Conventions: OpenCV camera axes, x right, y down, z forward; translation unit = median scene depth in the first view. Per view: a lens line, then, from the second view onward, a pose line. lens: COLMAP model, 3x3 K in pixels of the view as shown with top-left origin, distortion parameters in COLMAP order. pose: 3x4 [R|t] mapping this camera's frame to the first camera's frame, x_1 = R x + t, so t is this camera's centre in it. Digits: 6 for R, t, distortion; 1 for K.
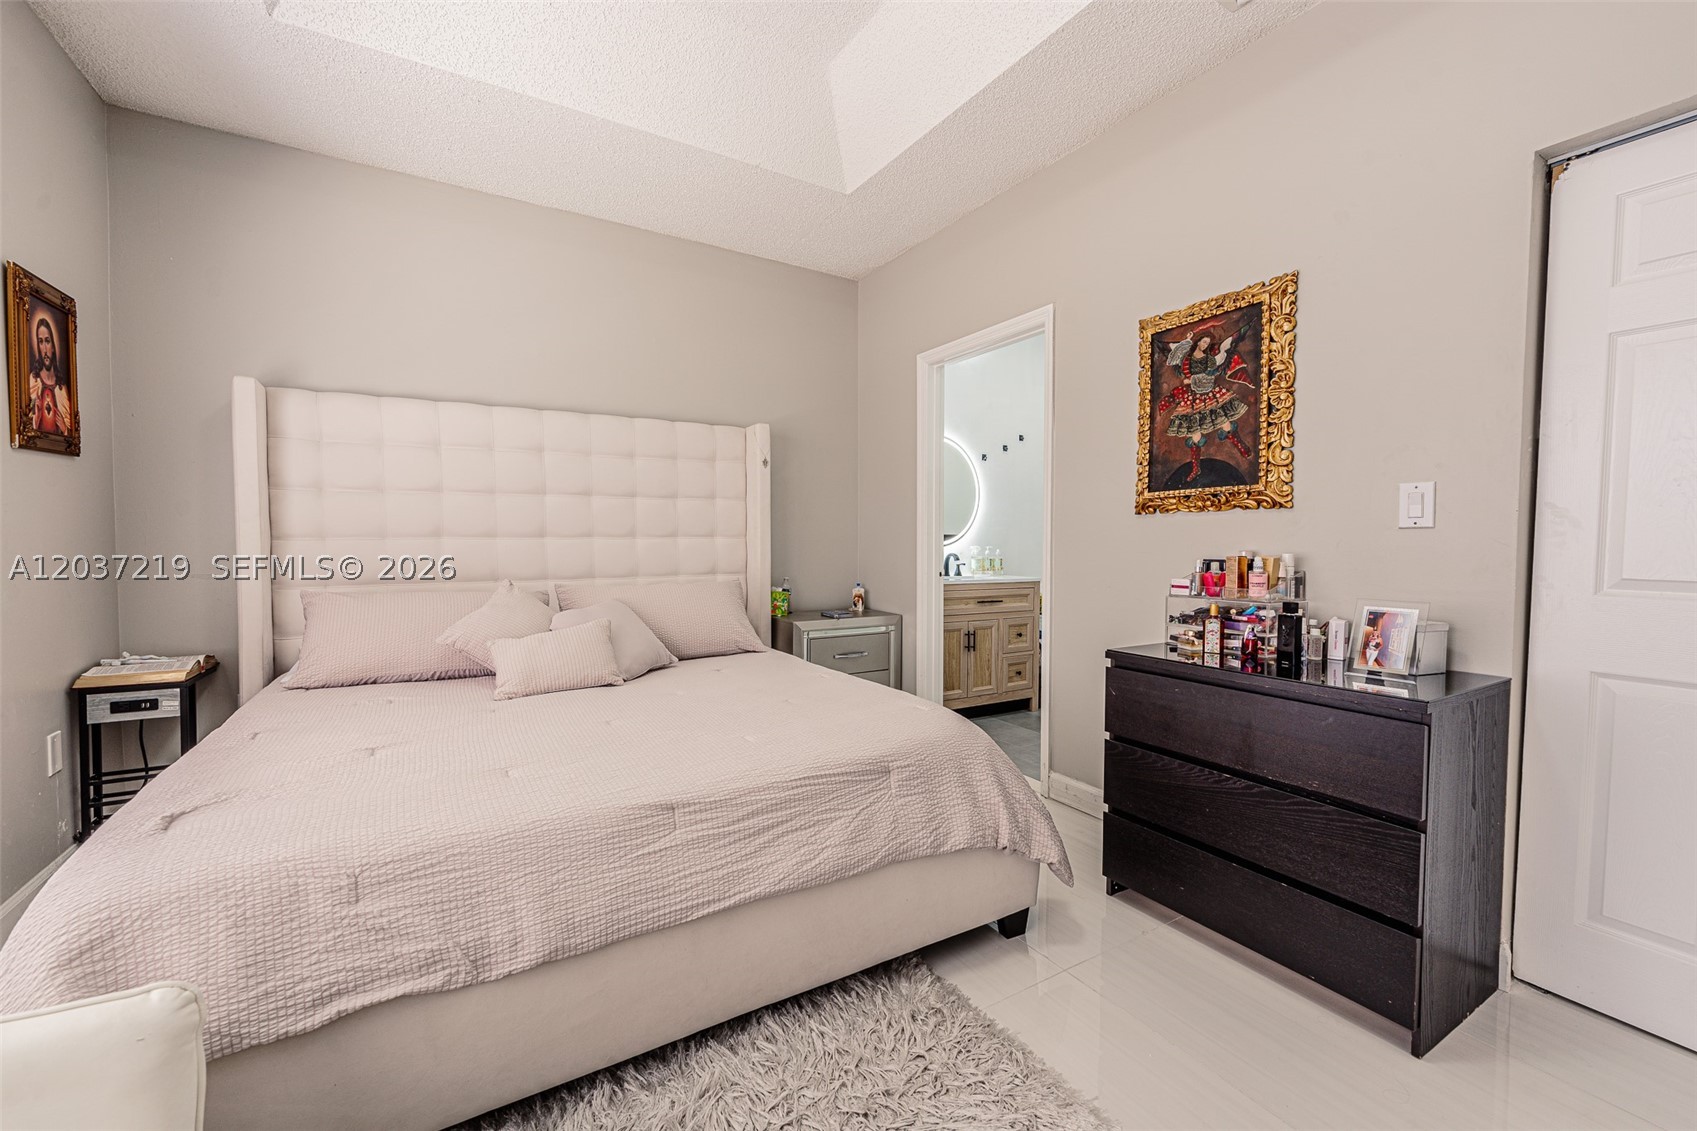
lens RADIAL K [[682.7, 0, 848.5], [0, 682.7, 565.5], [0, 0, 1]] dist [-0.000412, -0.000701]
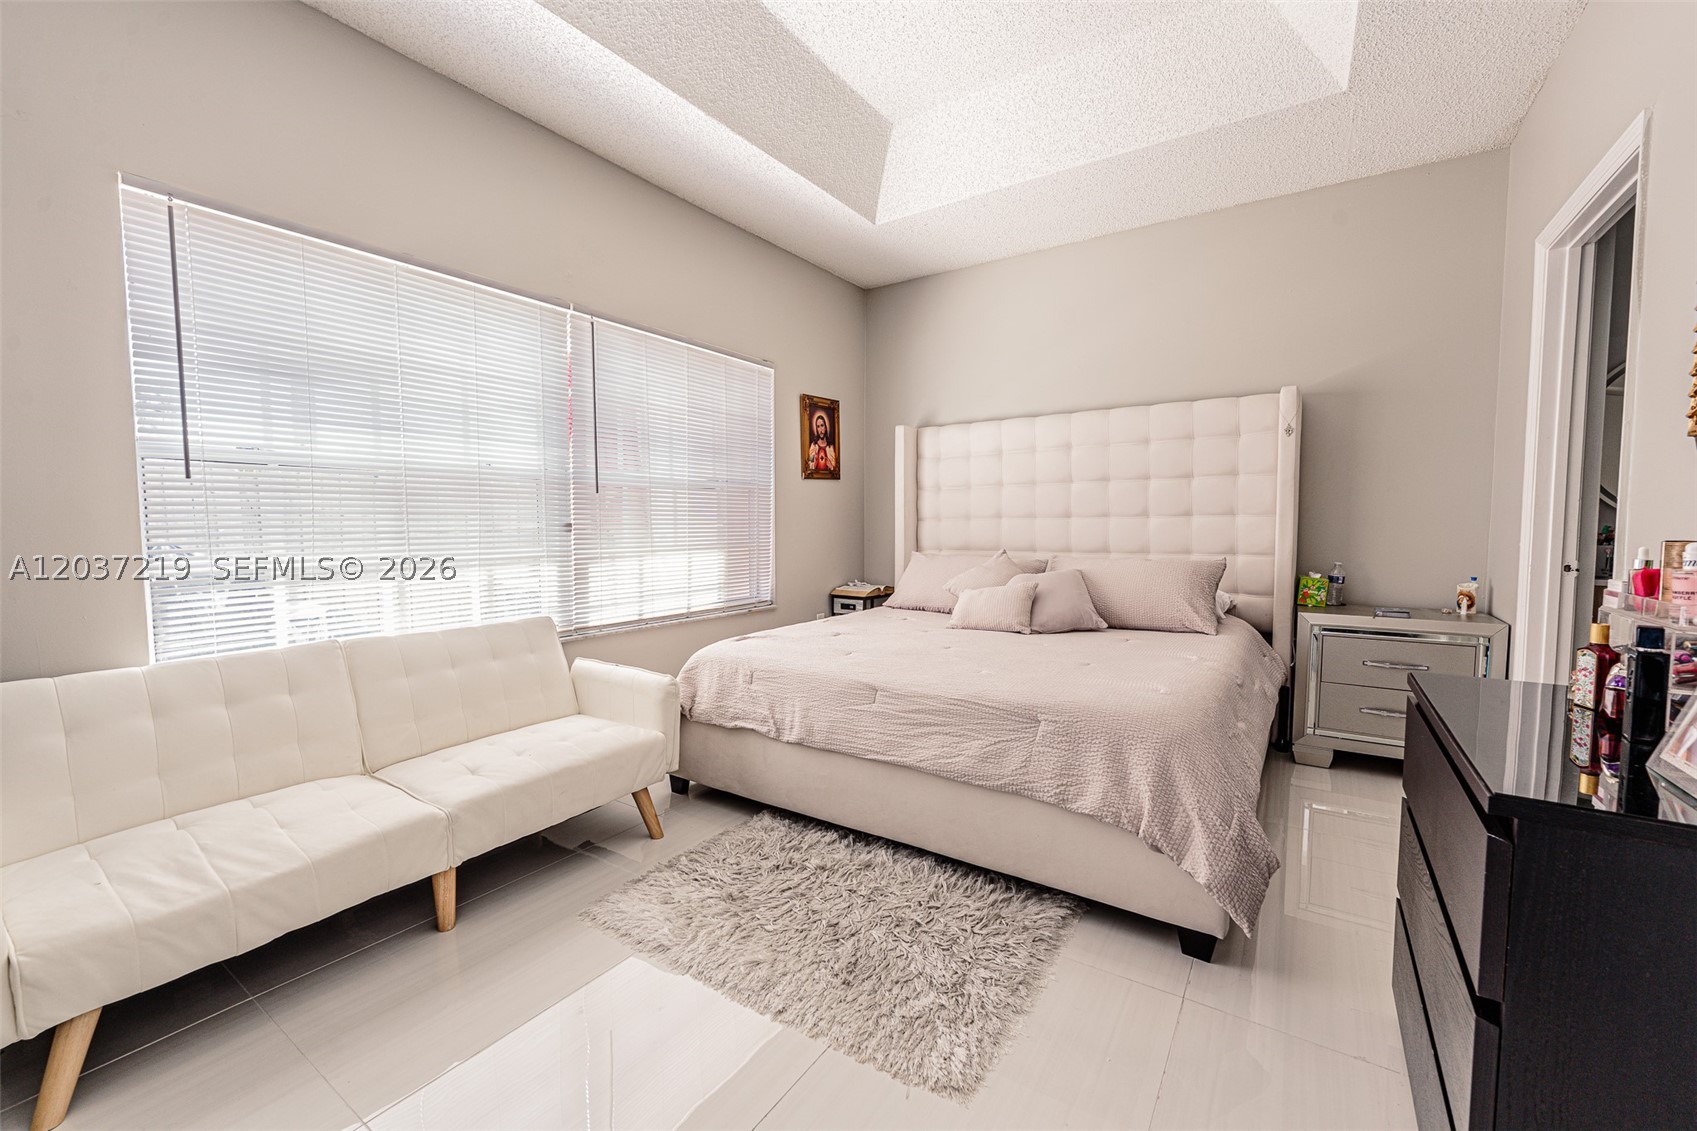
lens RADIAL K [[682.7, 0, 848.5], [0, 682.7, 565.5], [0, 0, 1]] dist [-0.000412, -0.000701]
pose [[0.426274, 0.053522, -0.903009, 0.702928], [-0.028789, 0.998545, 0.045595, -0.000185], [0.904136, 0.006561, 0.427195, 0.169124]]
